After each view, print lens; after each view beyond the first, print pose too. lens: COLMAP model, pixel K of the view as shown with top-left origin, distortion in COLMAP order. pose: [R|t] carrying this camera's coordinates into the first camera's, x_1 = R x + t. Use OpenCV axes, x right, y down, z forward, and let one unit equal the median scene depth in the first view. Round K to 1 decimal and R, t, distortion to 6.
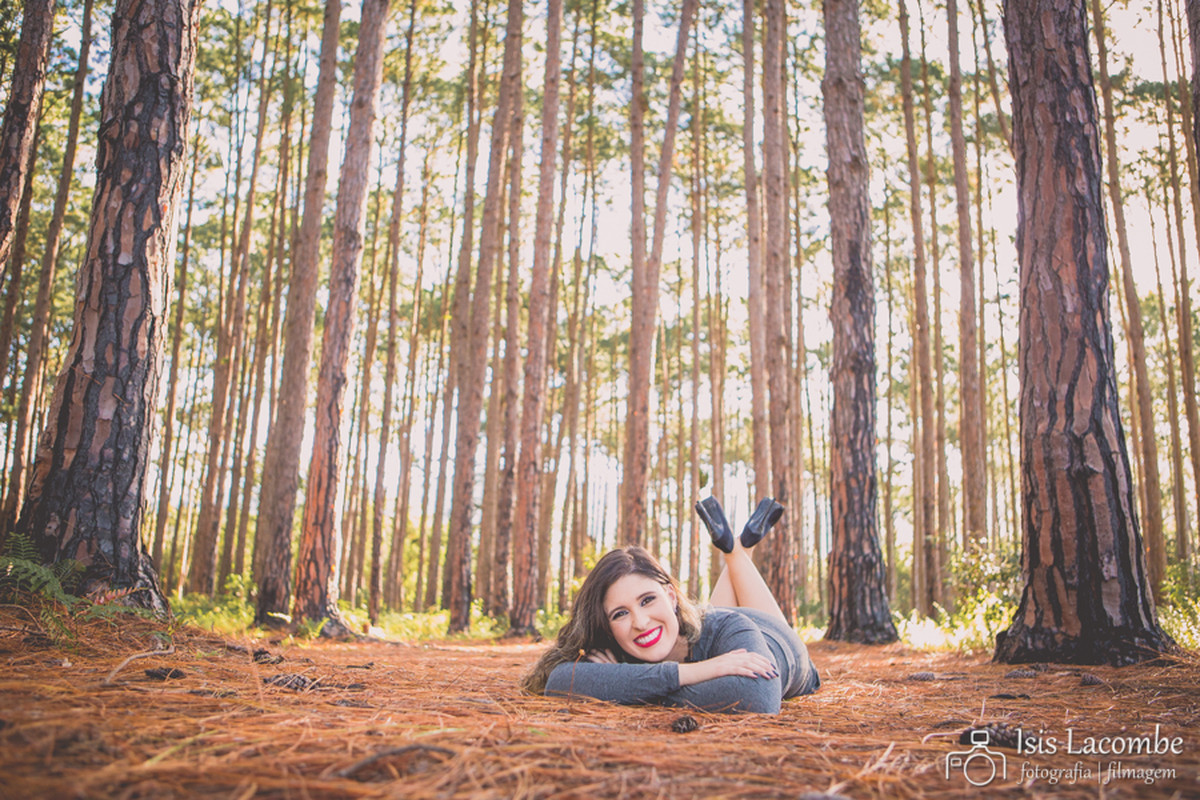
lens RADIAL K [[1016.5, 0, 598.4], [0, 1016.5, 397.0], [0, 0, 1]] dist [-0.083472, 0.095384]
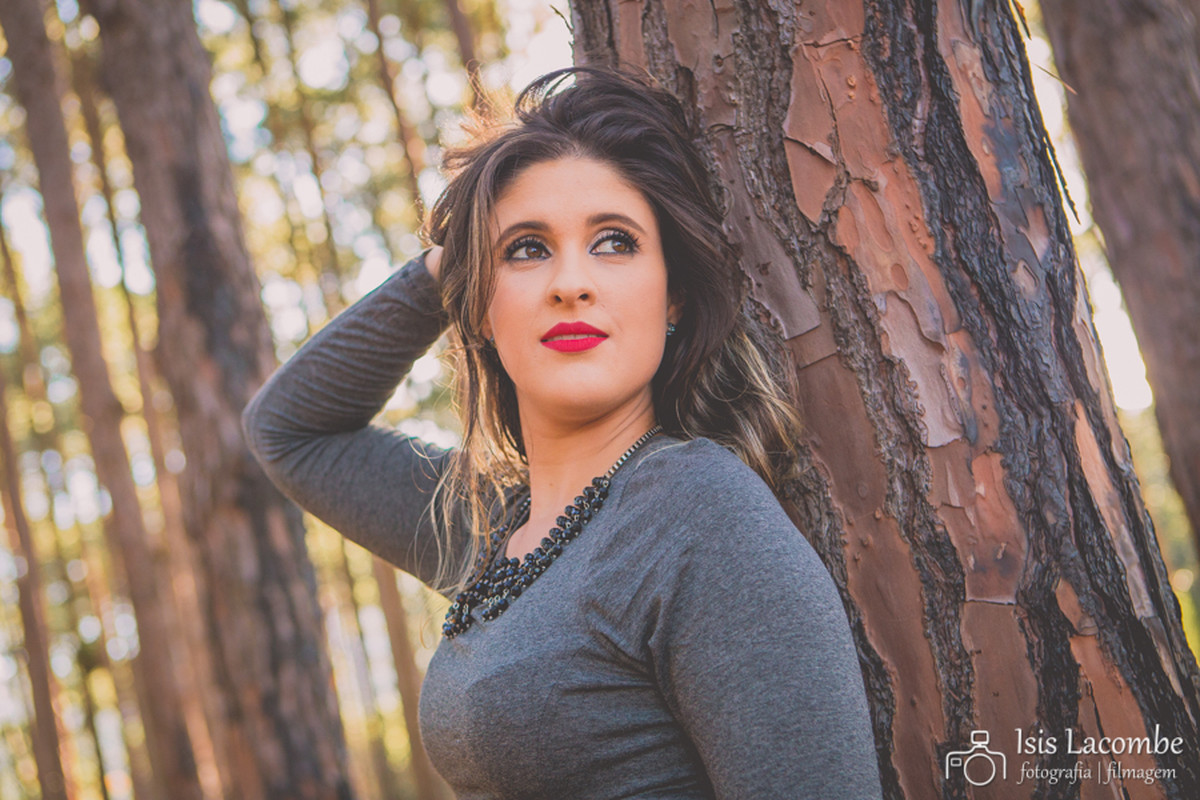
lens RADIAL K [[1748.0, 0, 642.5], [0, 1748.0, 400.5], [0, 0, 1]] dist [0.091096, 0.000000]
pose [[0.902610, -0.183522, 0.389377, 0.145979], [0.190560, 0.981454, 0.020845, -0.052451], [-0.385982, 0.055385, 0.920842, 0.353117]]
